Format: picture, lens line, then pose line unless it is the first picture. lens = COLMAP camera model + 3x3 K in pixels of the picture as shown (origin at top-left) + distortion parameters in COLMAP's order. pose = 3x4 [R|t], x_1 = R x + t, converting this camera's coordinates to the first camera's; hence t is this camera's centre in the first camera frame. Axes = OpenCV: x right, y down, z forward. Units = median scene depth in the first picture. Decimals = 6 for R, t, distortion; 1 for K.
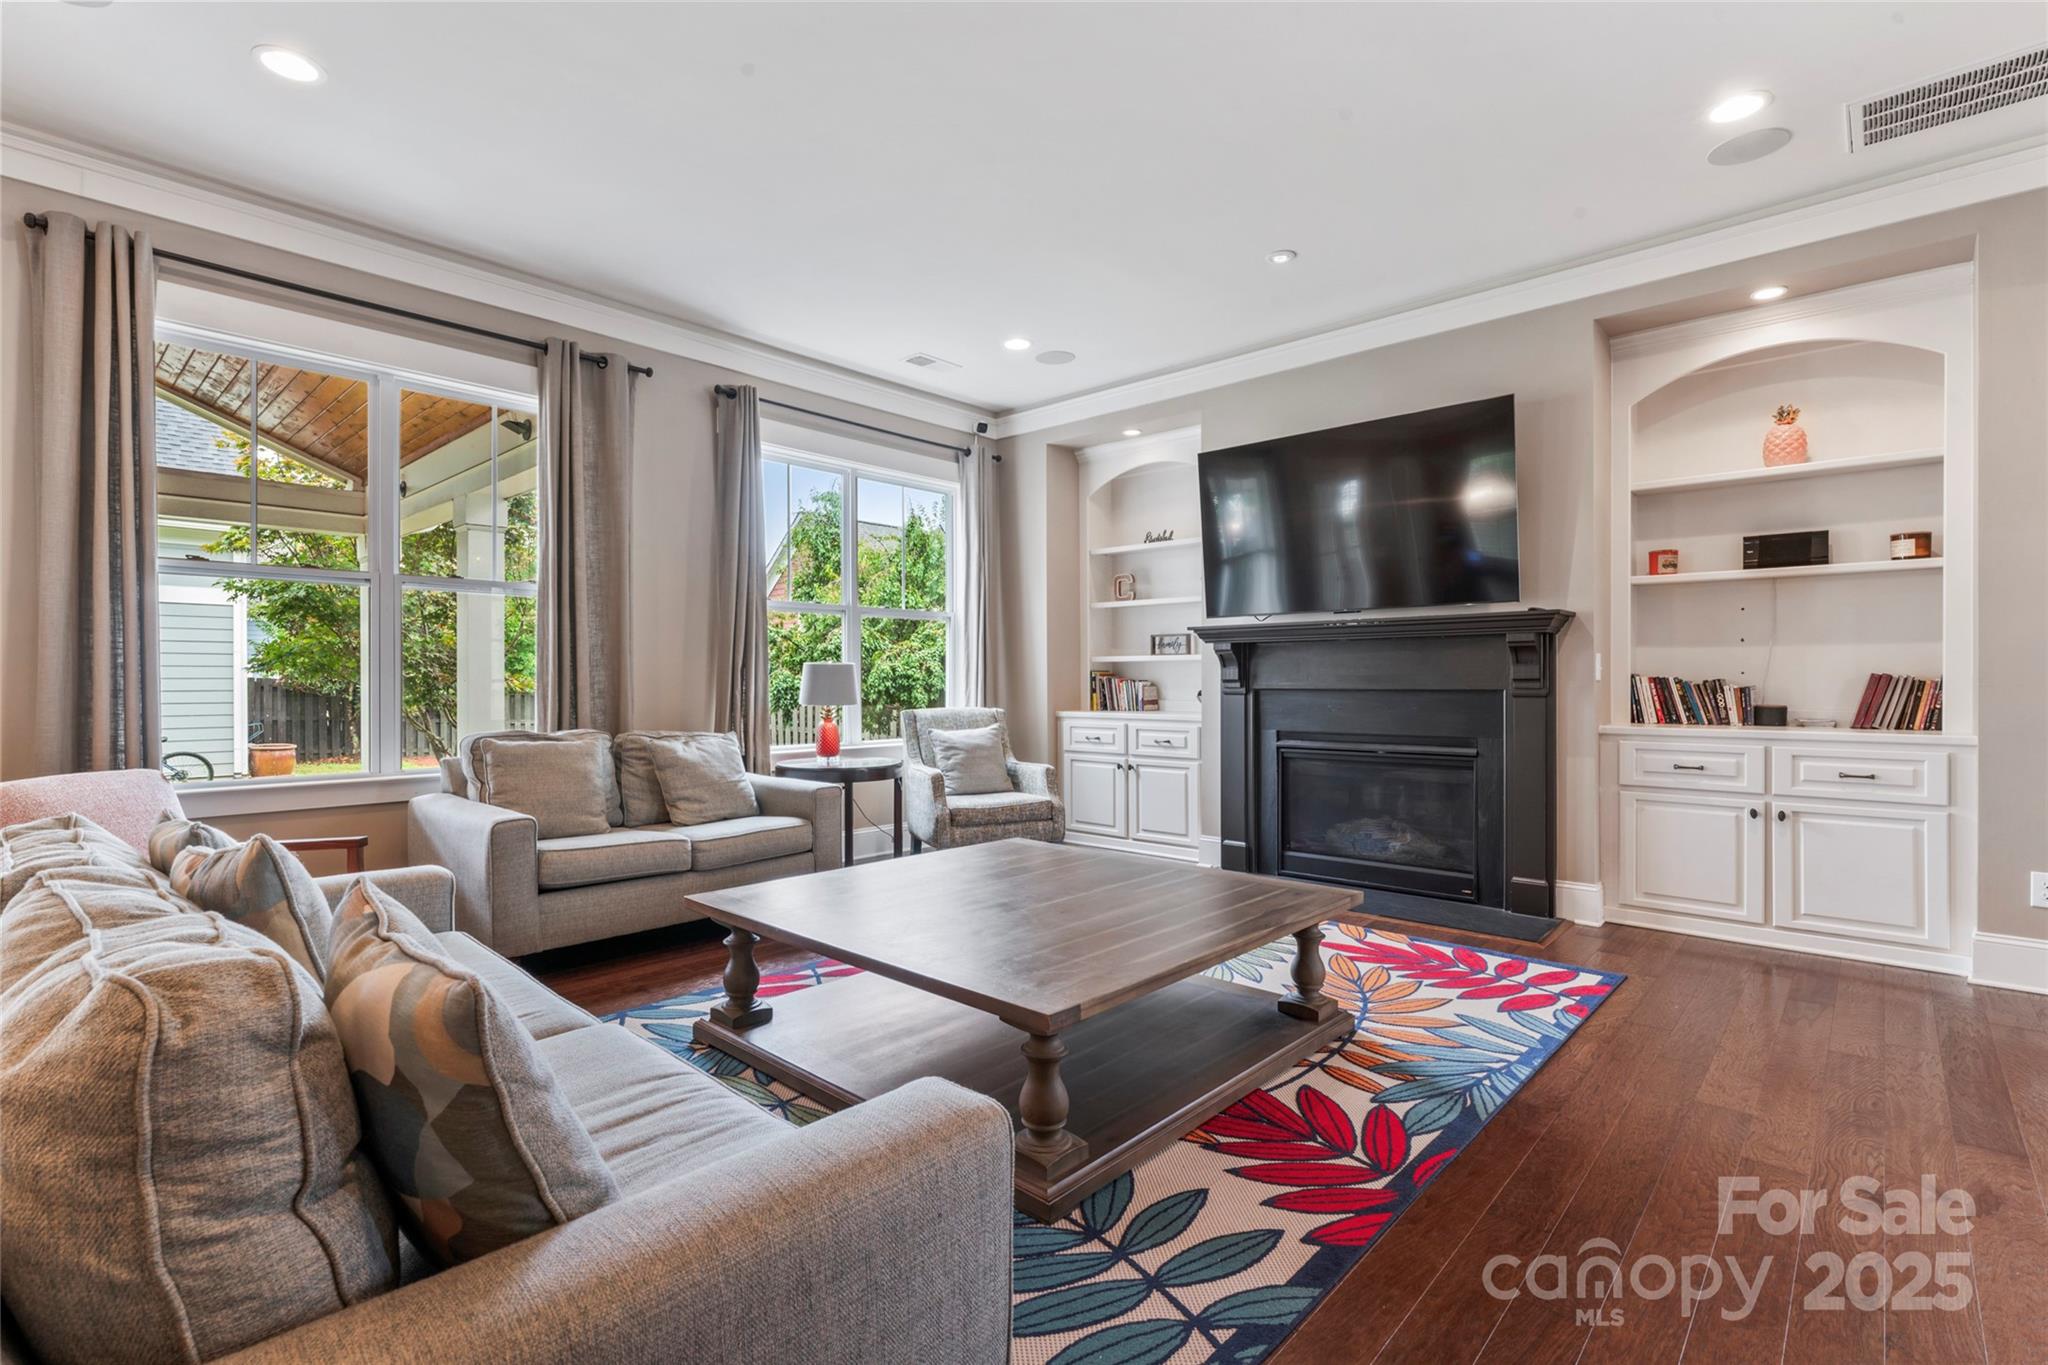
lens RADIAL K [[944.1, 0, 1018.6], [0, 944.1, 678.6], [0, 0, 1]] dist [-0.000274, -0.000874]
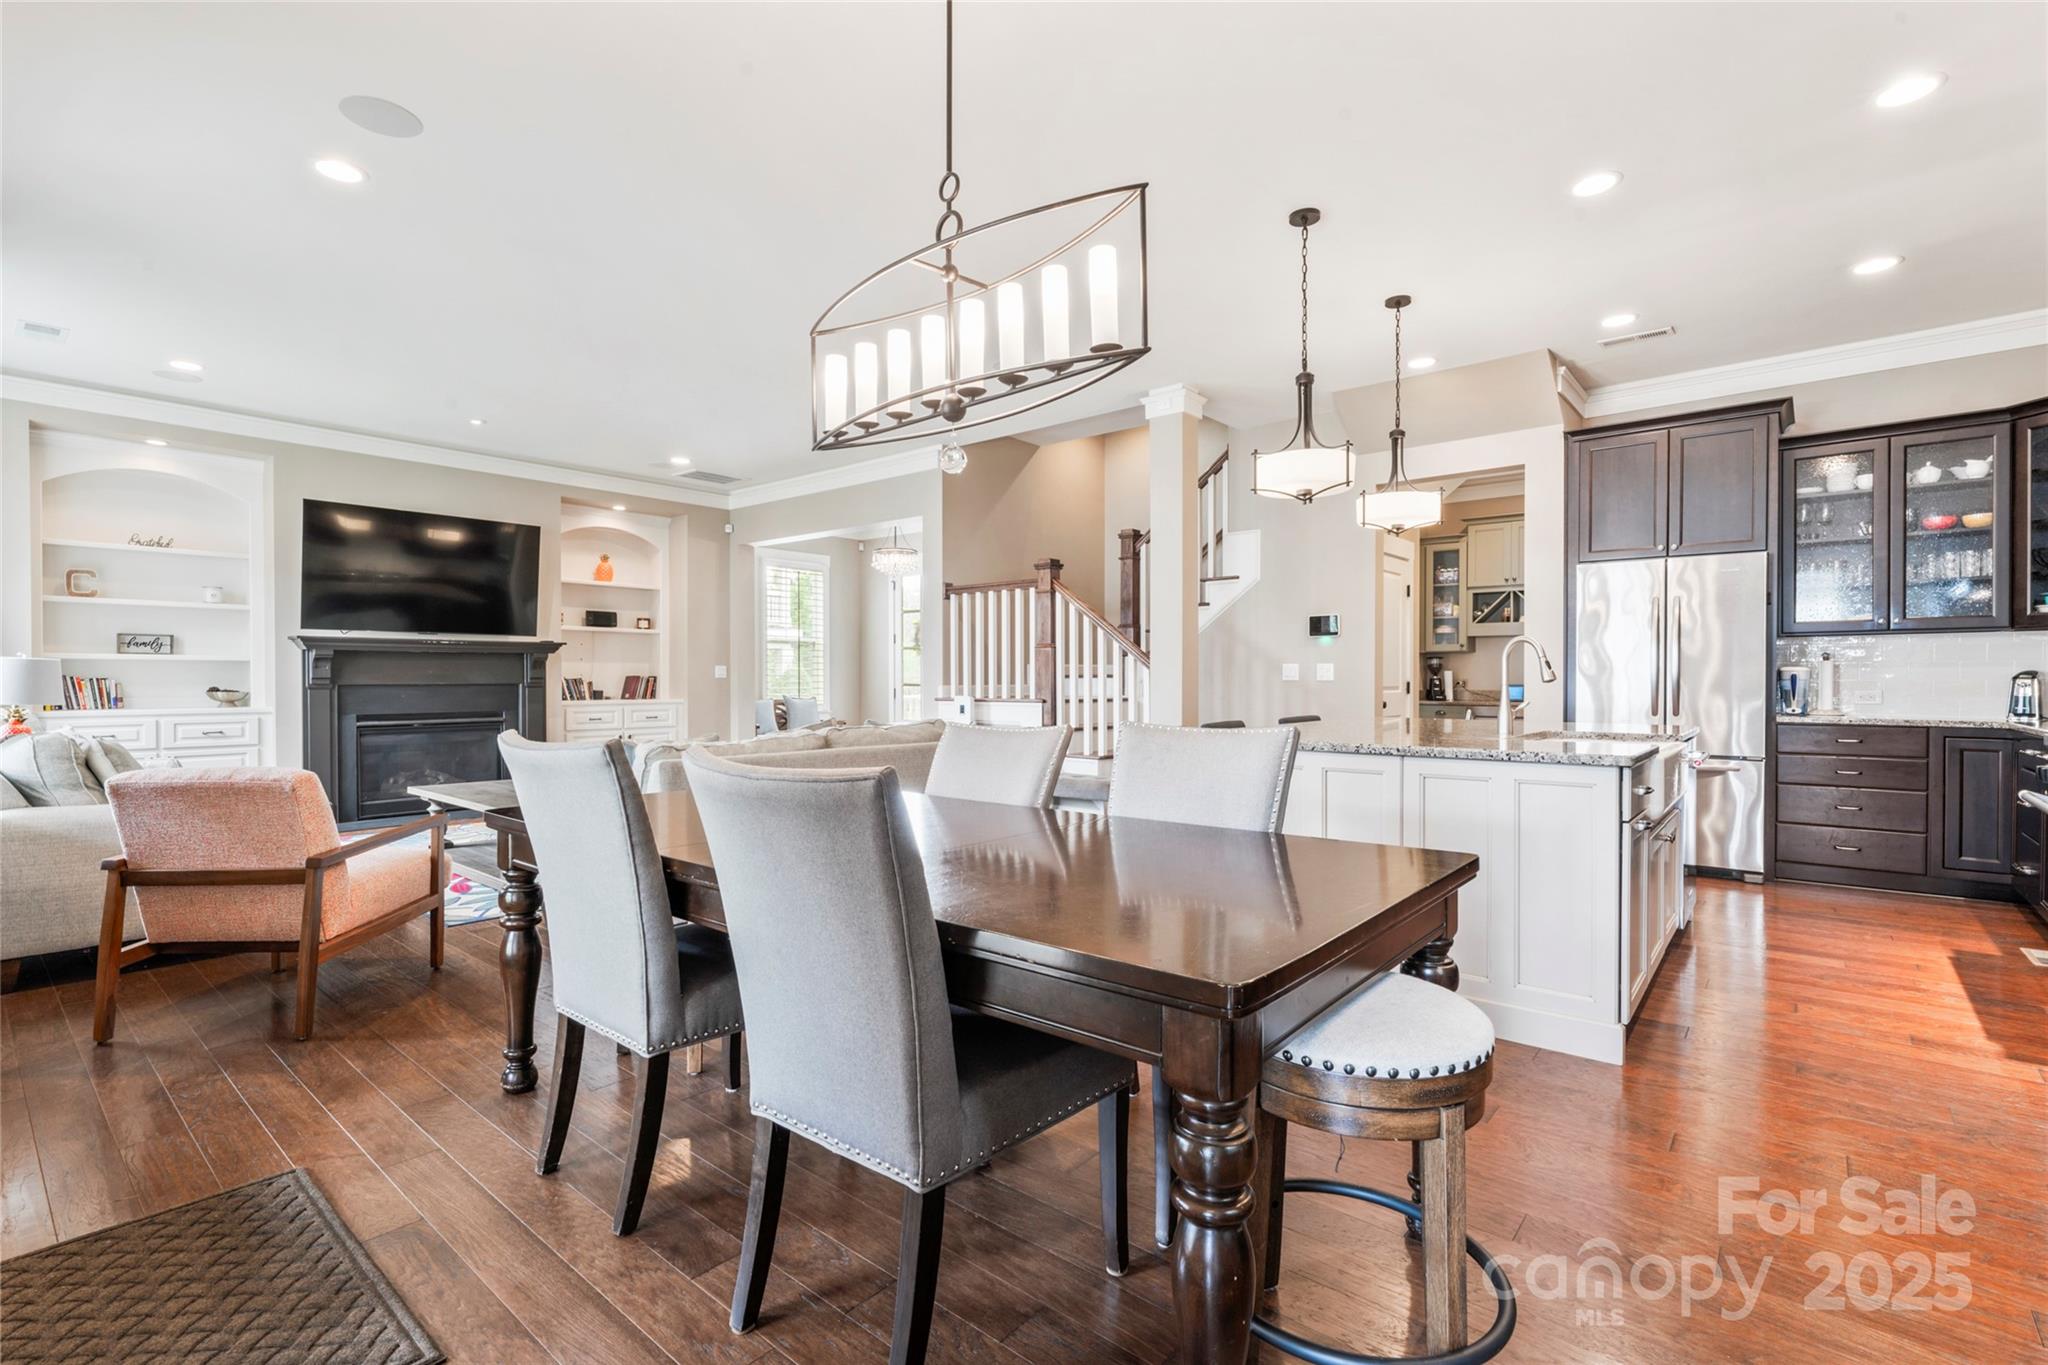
lens RADIAL K [[927.1, 0, 1024.0], [0, 927.1, 682.5], [0, 0, 1]] dist [-0.003840, 0.000573]
pose [[-0.042074, -0.002010, 0.999112, -1.478091], [-0.000042, 0.999998, 0.002010, 0.007054], [-0.999114, 0.000043, -0.042074, 0.119705]]
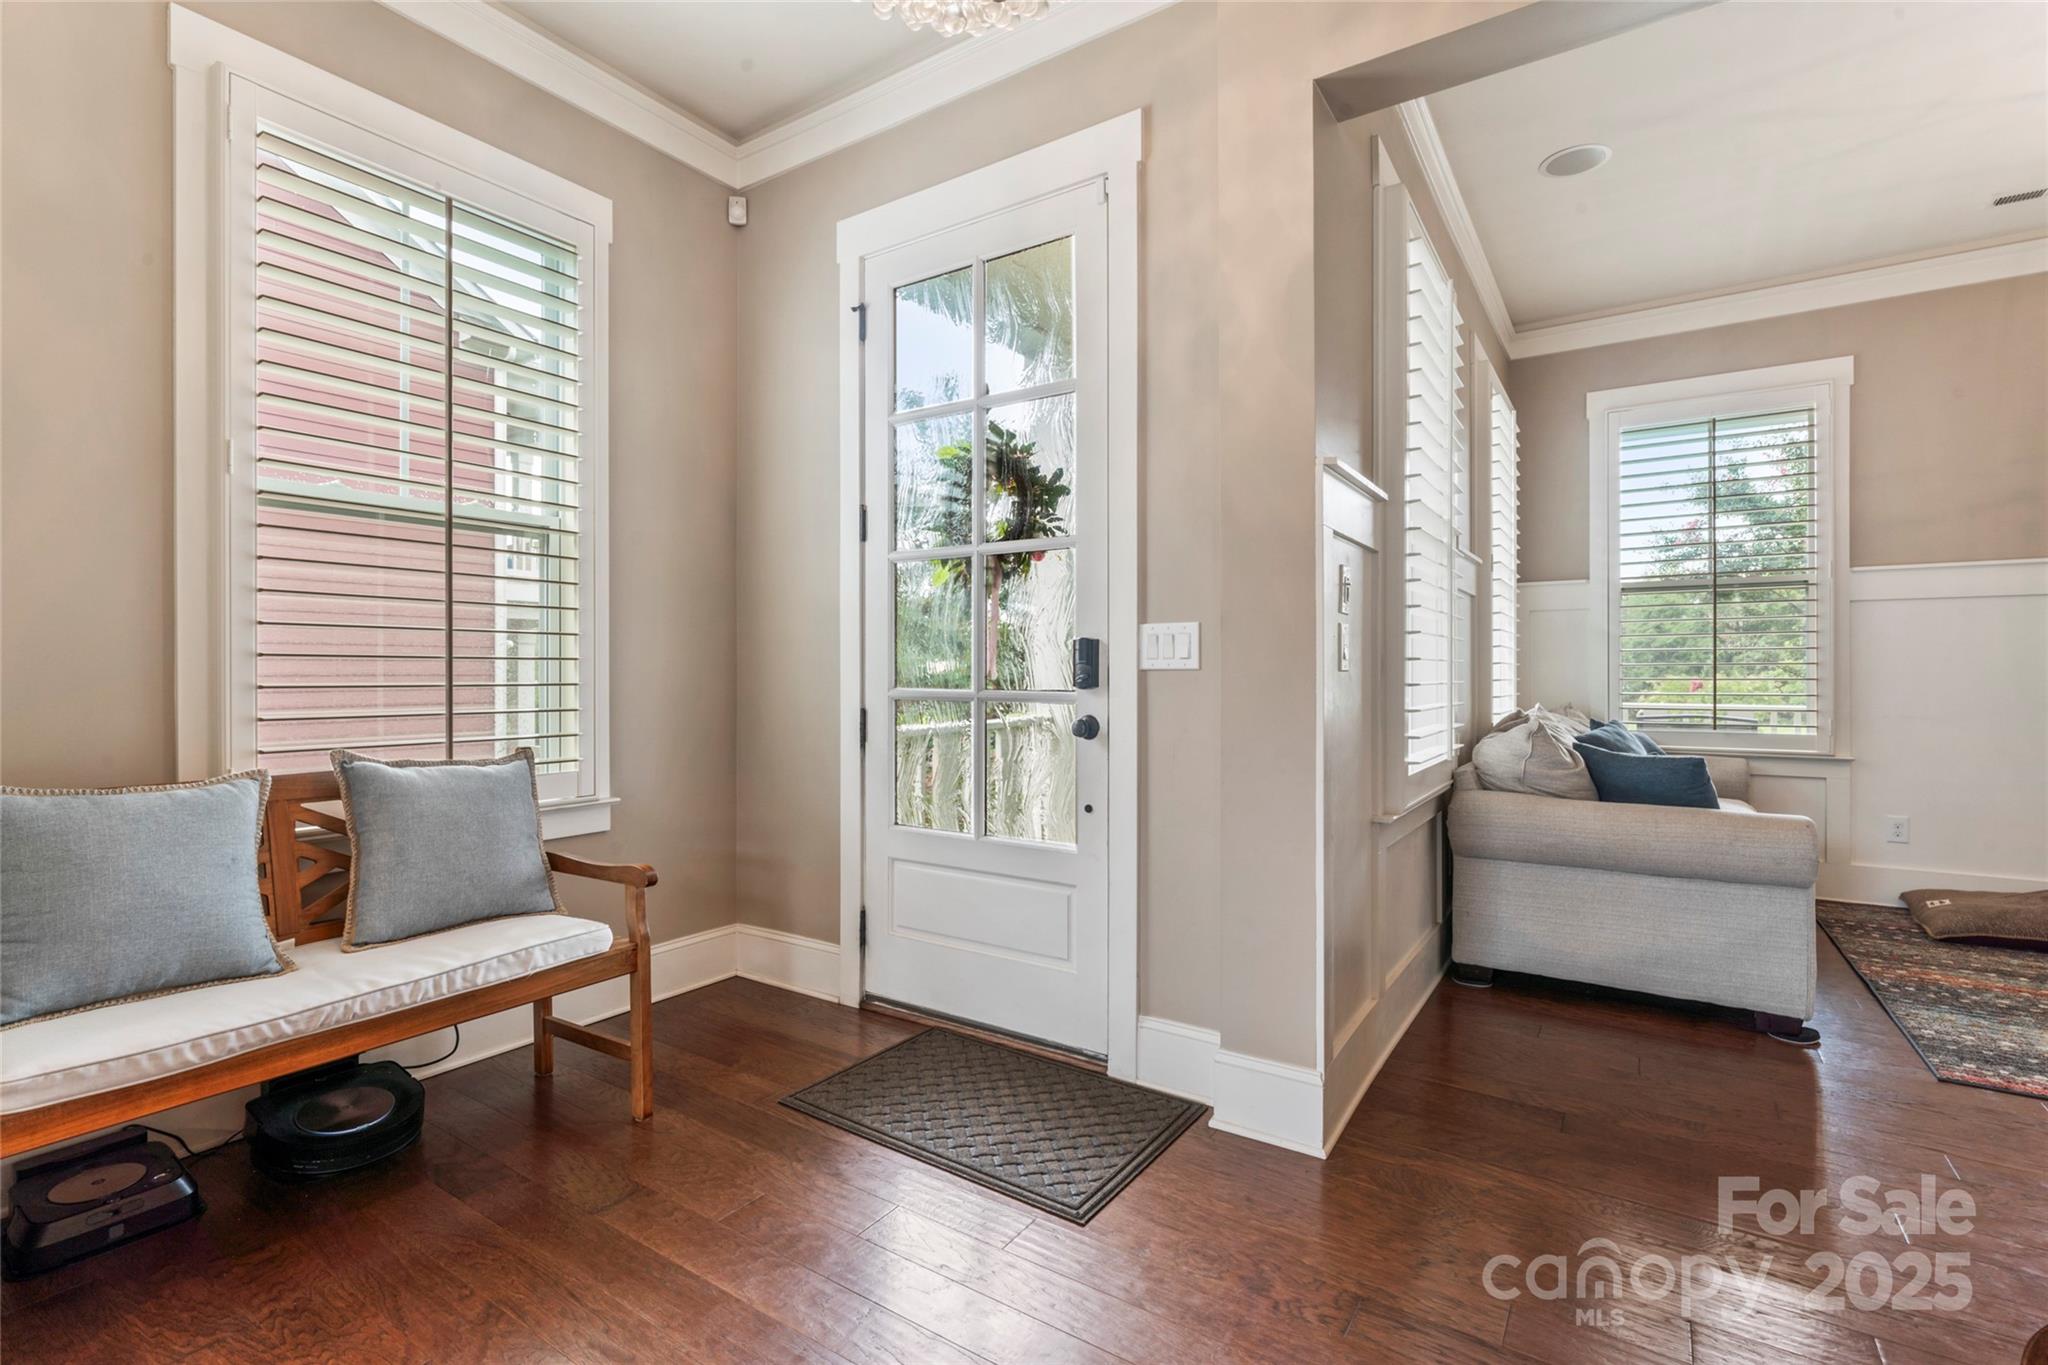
lens RADIAL K [[927.1, 0, 1024.0], [0, 927.1, 682.5], [0, 0, 1]] dist [-0.003840, 0.000573]
pose [[-0.151272, -0.005454, 0.988477, 0.628182], [0.000230, 0.999985, 0.005553, 0.004444], [-0.988492, 0.001067, -0.151268, 0.384396]]
